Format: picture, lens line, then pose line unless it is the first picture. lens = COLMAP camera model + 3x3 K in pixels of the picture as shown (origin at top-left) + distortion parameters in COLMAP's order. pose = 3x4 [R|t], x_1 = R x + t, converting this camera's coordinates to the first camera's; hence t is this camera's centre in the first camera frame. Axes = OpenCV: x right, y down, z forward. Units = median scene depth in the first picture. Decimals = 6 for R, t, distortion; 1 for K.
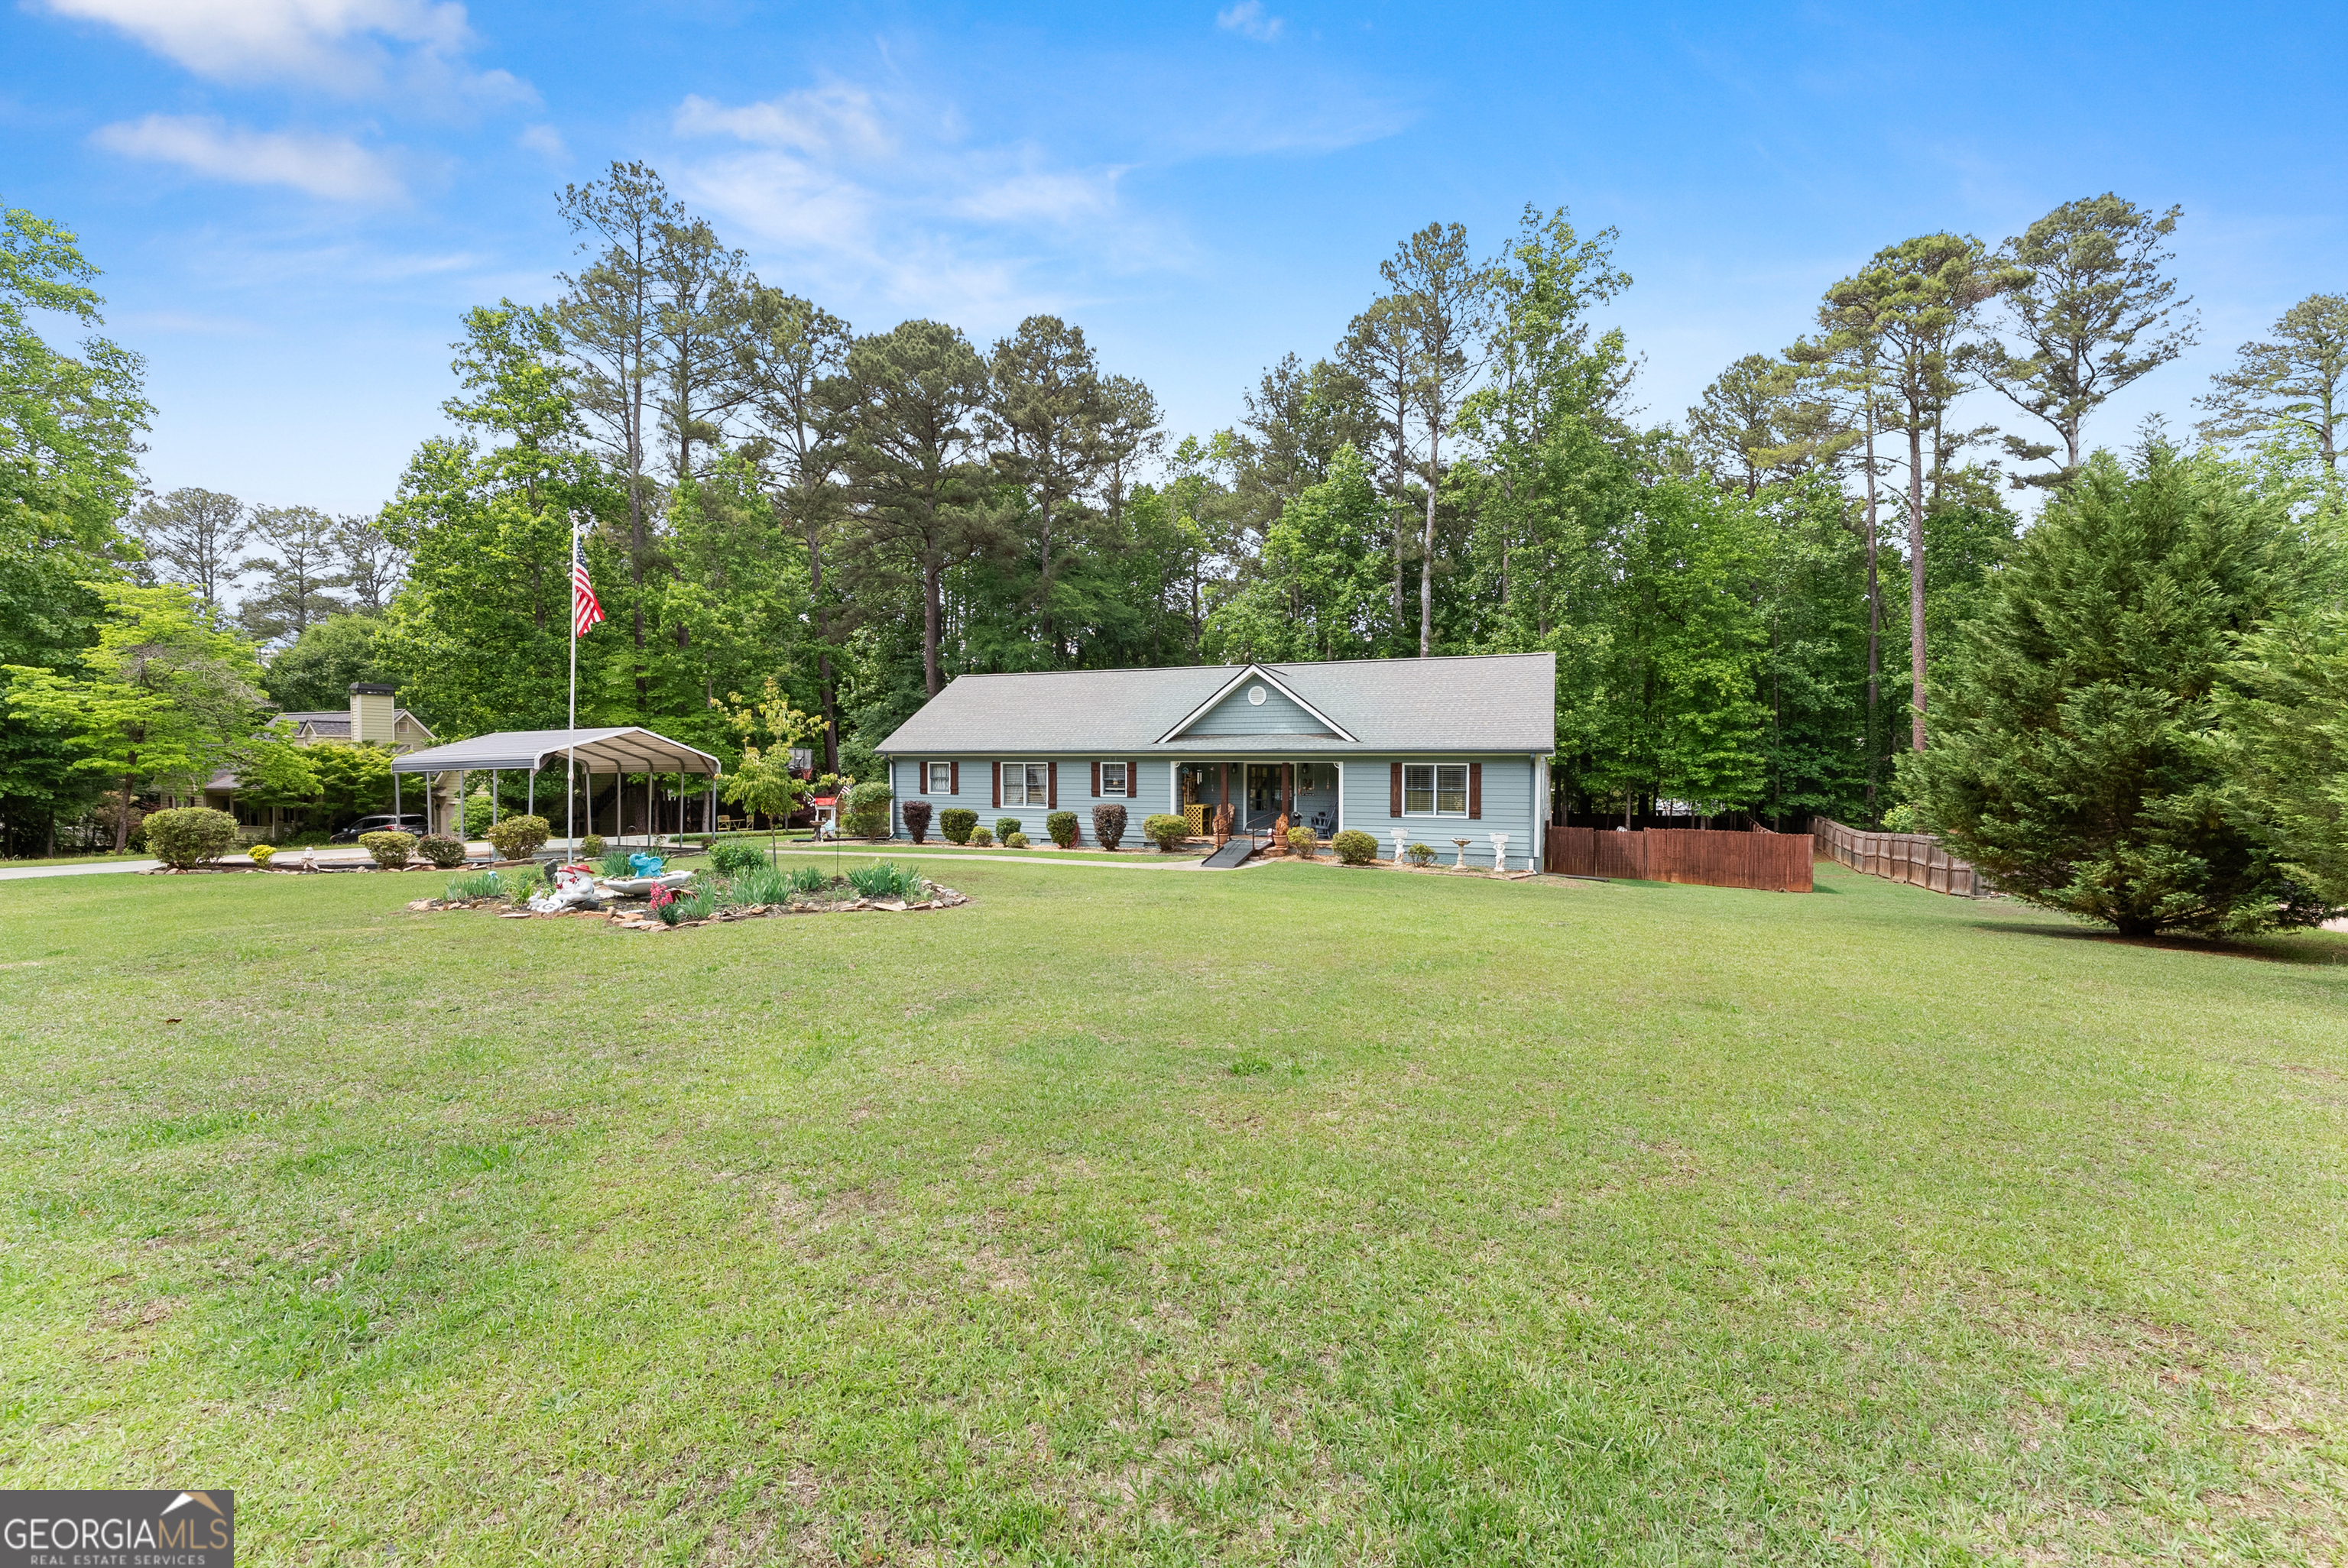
lens RADIAL K [[983.0, 0, 1174.0], [0, 983.0, 784.0], [0, 0, 1]] dist [0.002013, 0.000763]
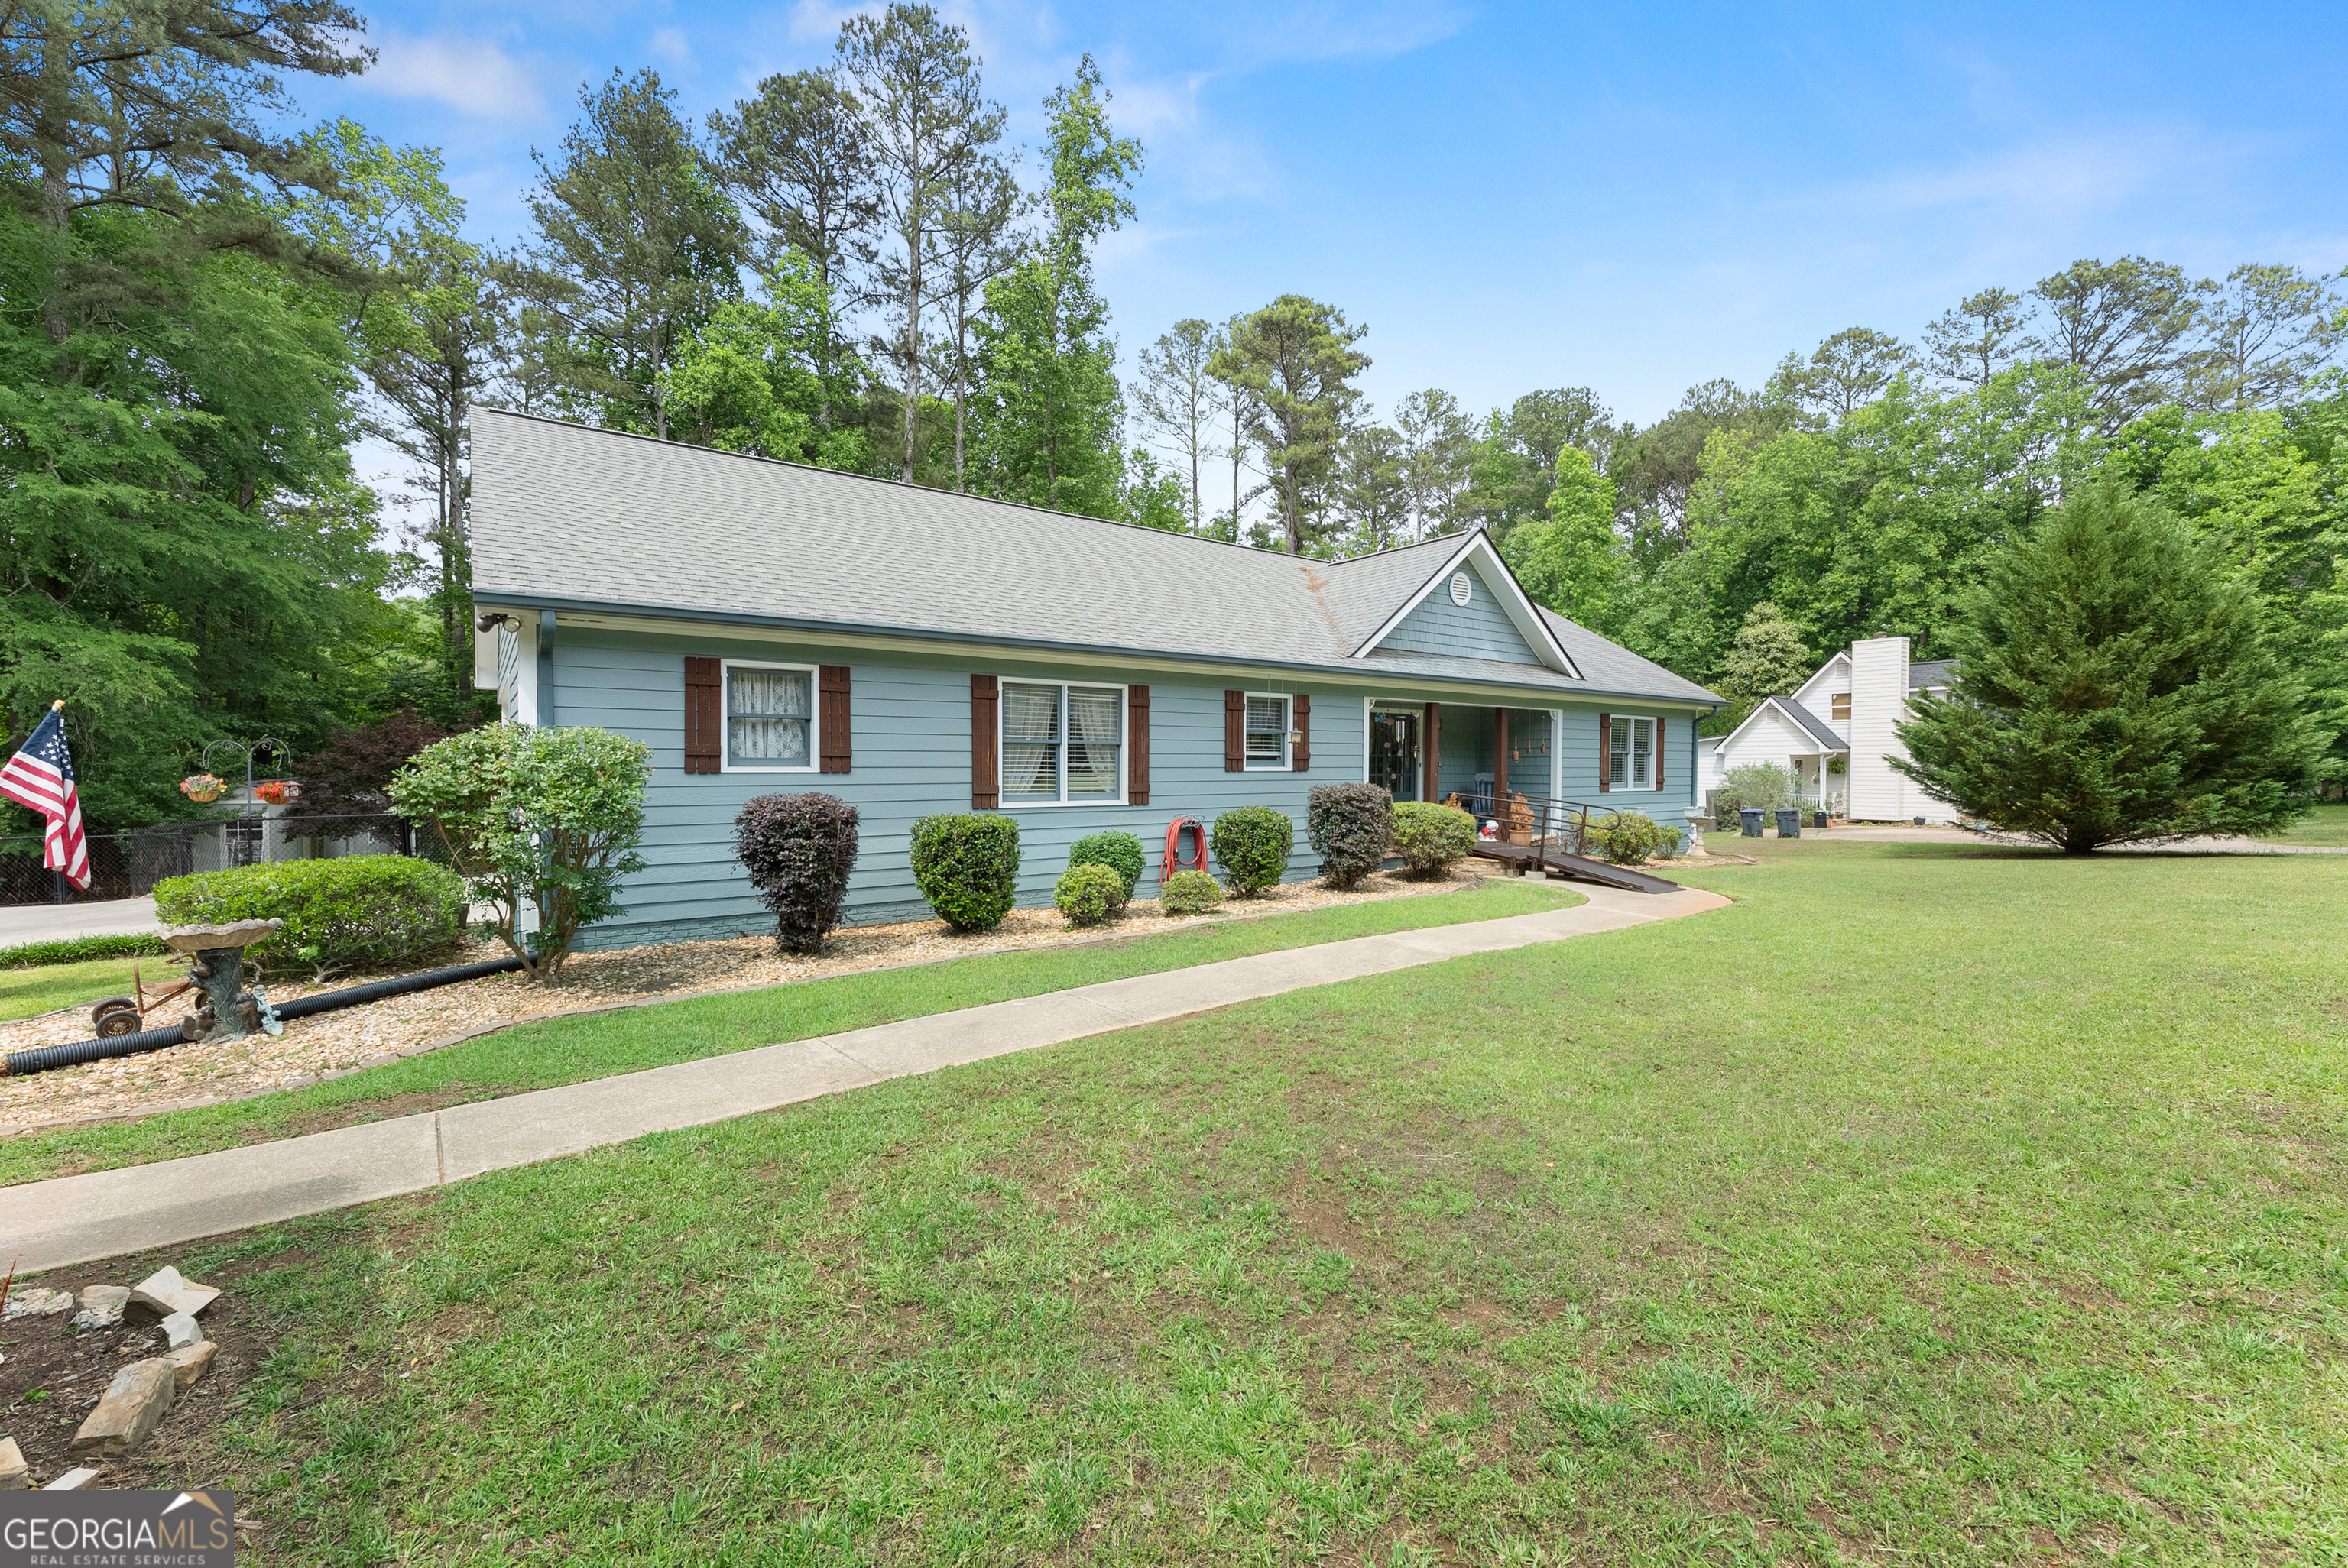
lens RADIAL K [[958.7, 0, 1170.7], [0, 958.7, 793.3], [0, 0, 1]] dist [-0.002181, -0.000020]
pose [[0.523057, -0.025171, 0.851926, -0.428671], [0.019279, 0.999657, 0.017700, 0.013842], [-0.852080, 0.007166, 0.523363, 0.765942]]
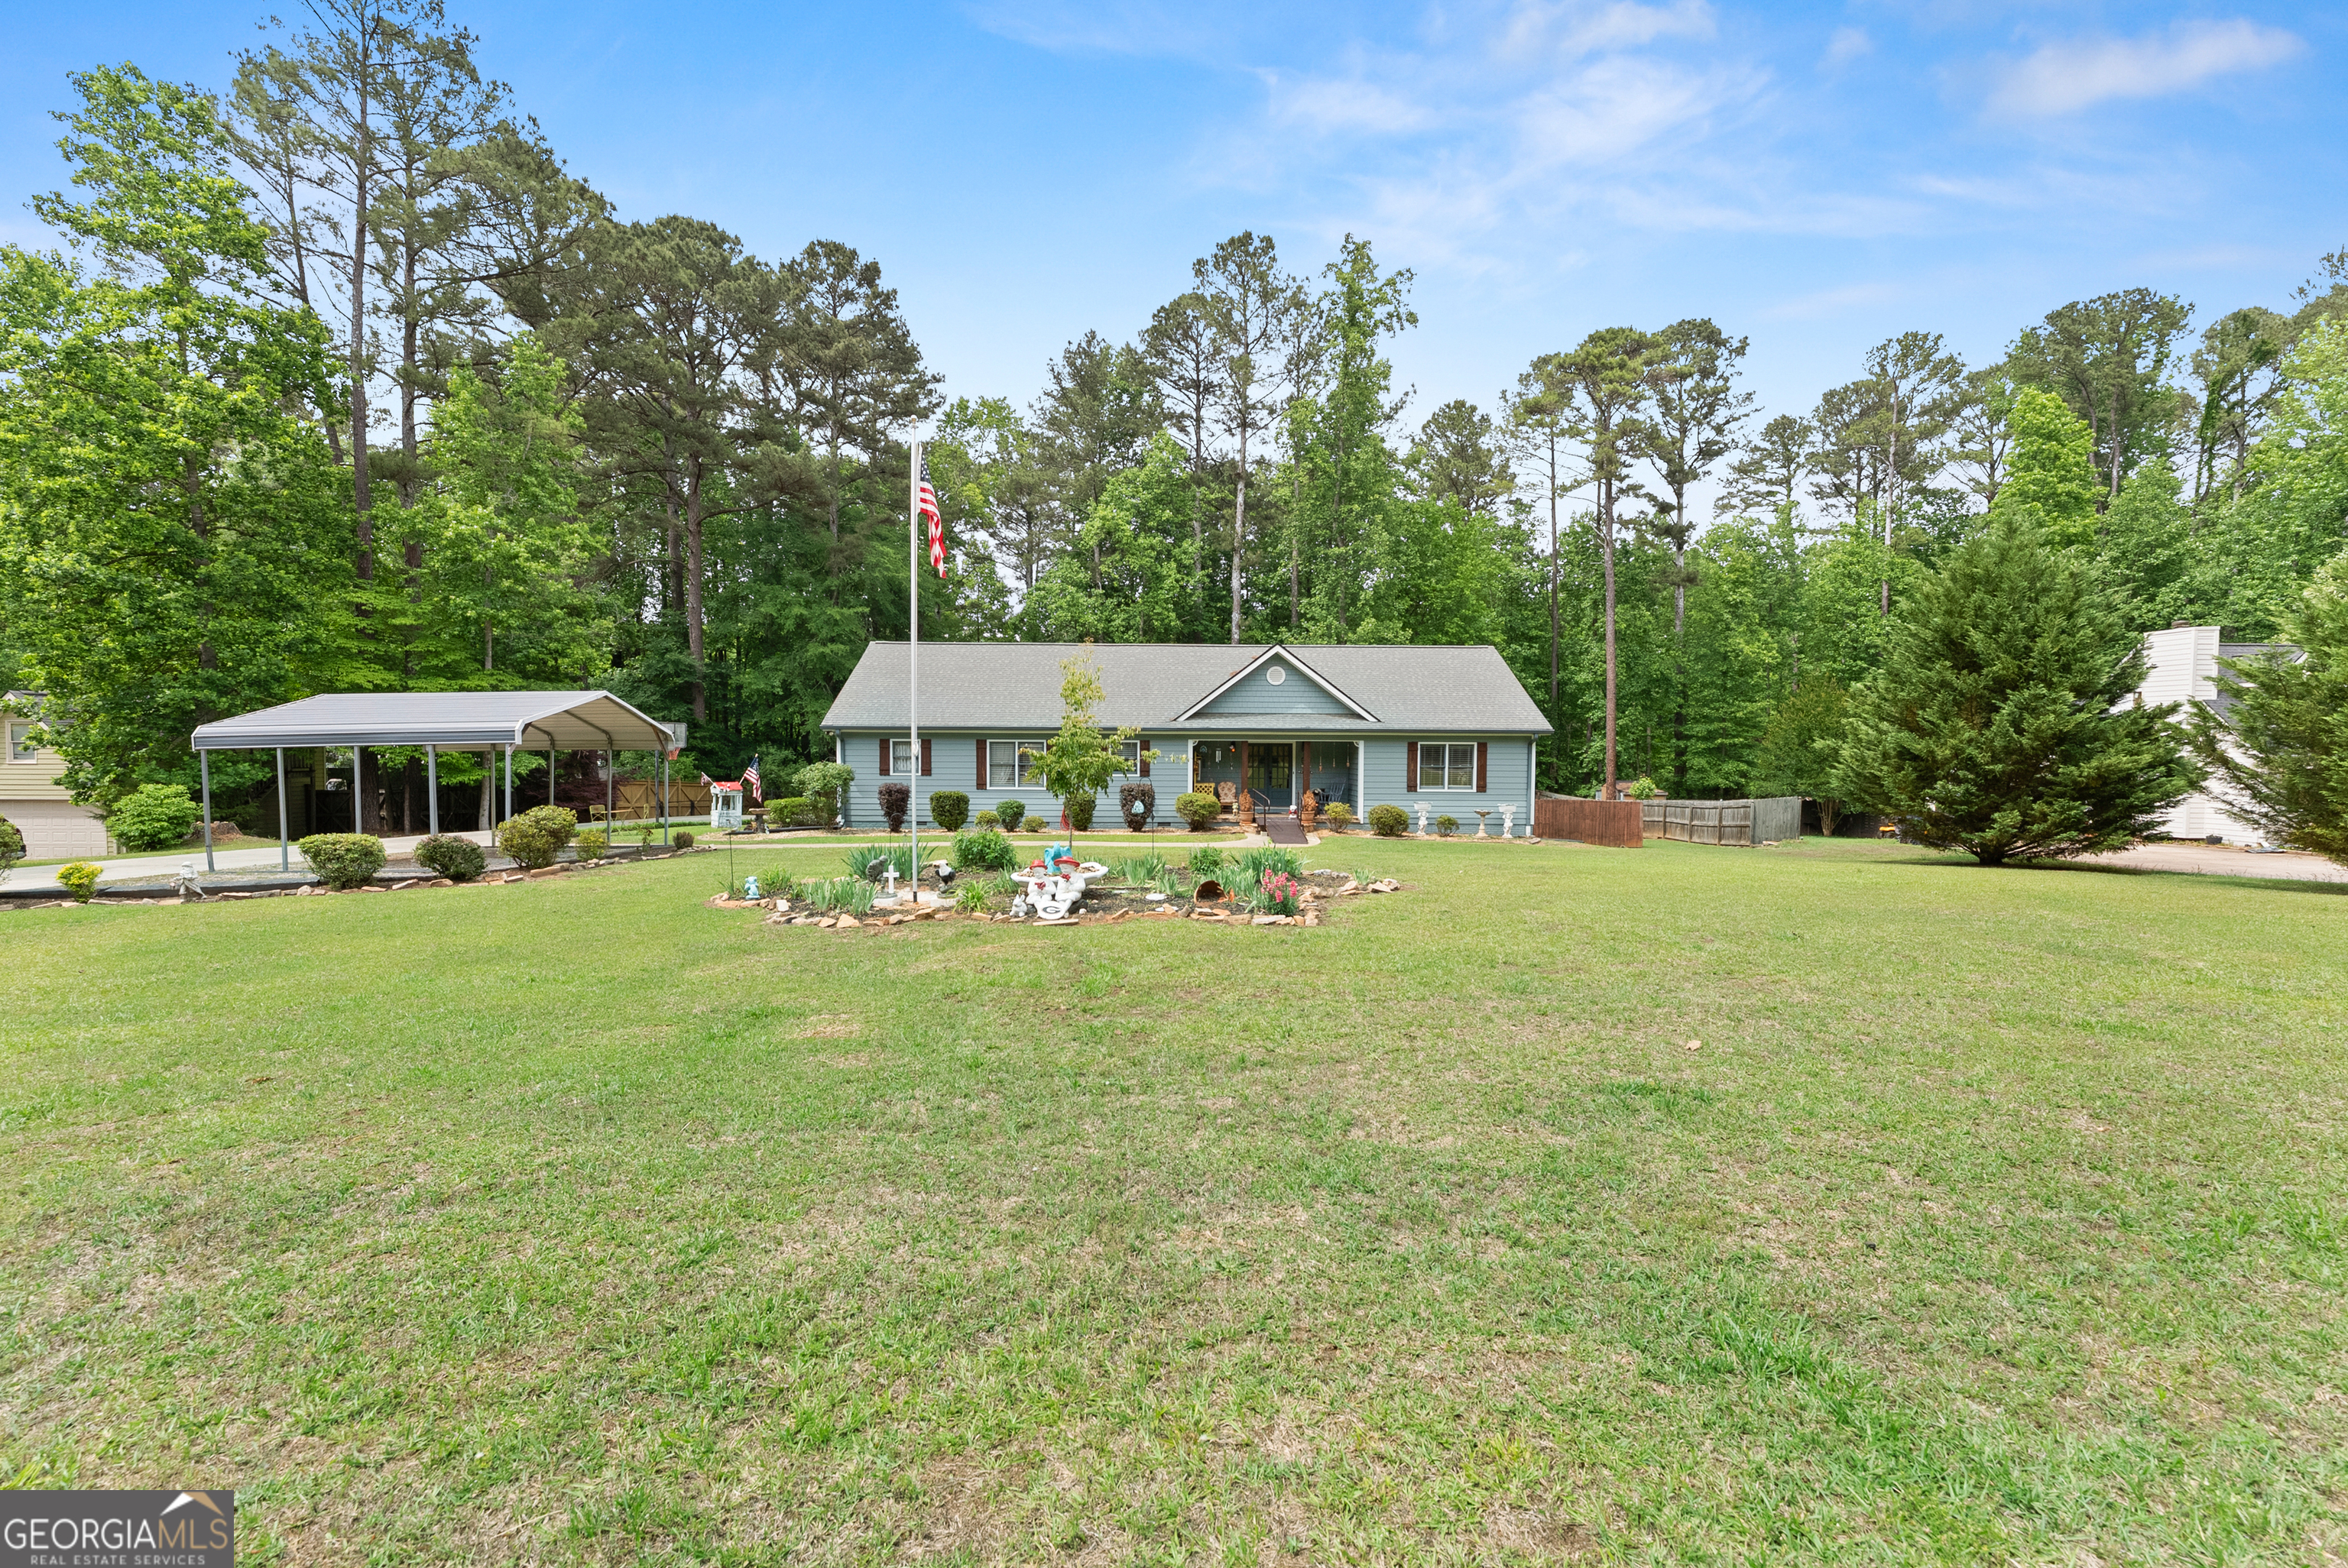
lens RADIAL K [[983.0, 0, 1174.0], [0, 983.0, 784.0], [0, 0, 1]] dist [0.002013, 0.000763]
pose [[0.917975, -0.011787, 0.396462, -0.376507], [0.005000, 0.999823, 0.018146, 0.003404], [-0.396606, -0.014675, 0.917872, 0.090737]]
